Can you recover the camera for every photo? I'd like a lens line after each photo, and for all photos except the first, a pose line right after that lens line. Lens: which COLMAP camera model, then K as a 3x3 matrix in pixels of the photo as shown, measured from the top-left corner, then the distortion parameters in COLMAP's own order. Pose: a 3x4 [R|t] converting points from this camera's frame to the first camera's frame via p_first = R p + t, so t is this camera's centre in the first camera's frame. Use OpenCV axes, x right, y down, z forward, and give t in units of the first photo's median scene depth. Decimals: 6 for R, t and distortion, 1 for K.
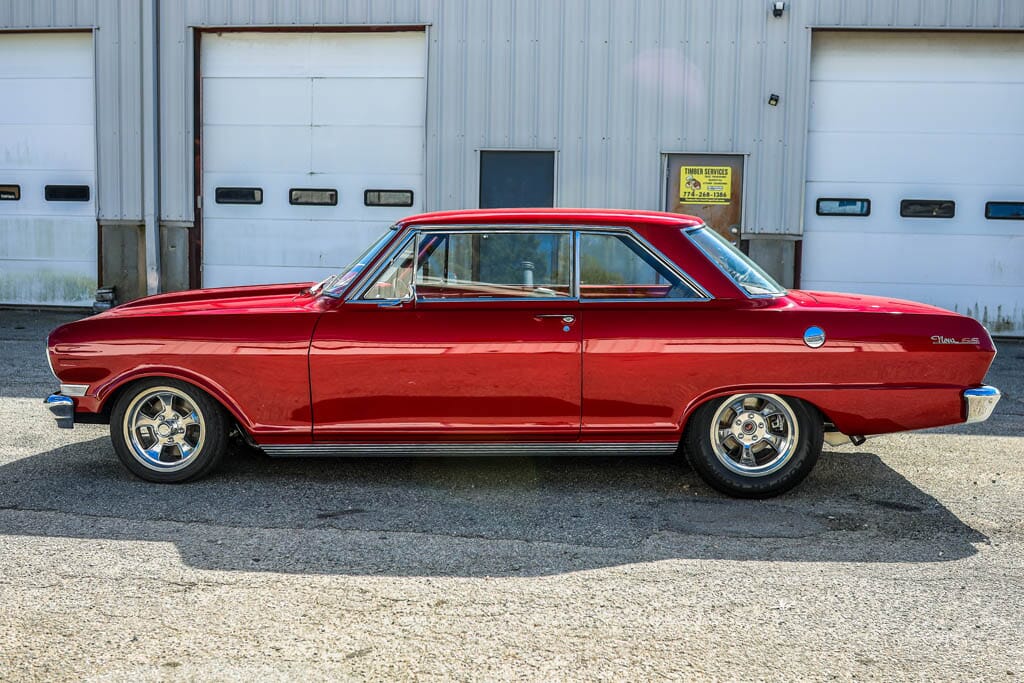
lens RADIAL K [[1038.0, 0, 512.0], [0, 1038.0, 341.5], [0, 0, 1]] dist [-0.046717, 0.009426]
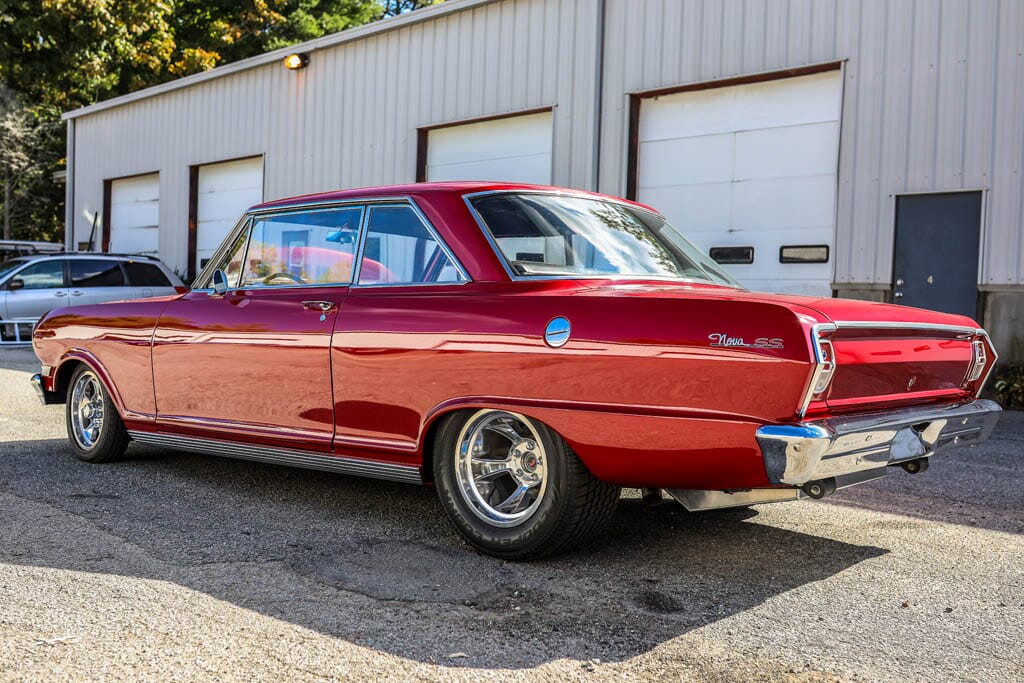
lens RADIAL K [[1016.8, 0, 513.6], [0, 1016.8, 361.1], [0, 0, 1]] dist [-0.036559, -0.019722]
pose [[0.795288, 0.036123, -0.605155, 0.652994], [-0.079070, 0.995877, -0.044466, 0.045448], [0.601053, 0.083213, 0.794865, 0.425823]]
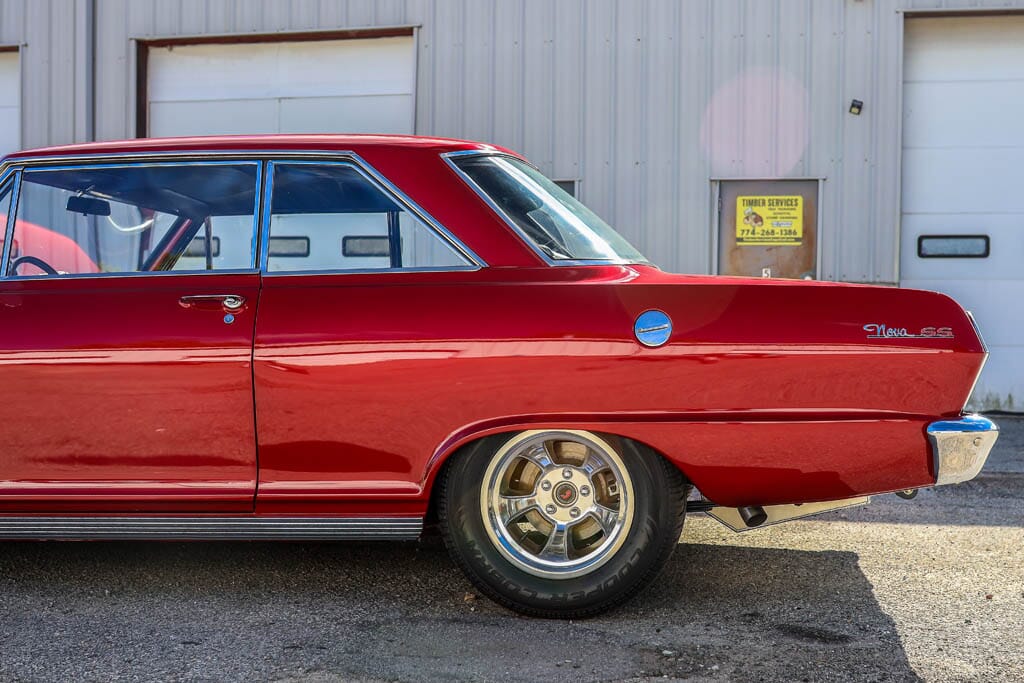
lens RADIAL K [[1193.3, 0, 575.6], [0, 1193.3, 378.8], [0, 0, 1]] dist [-0.042384, 0.003725]
pose [[0.997753, -0.004865, -0.066818, 0.281652], [0.000514, 0.997886, -0.064984, 0.062504], [0.066993, 0.064804, 0.995647, 0.337351]]
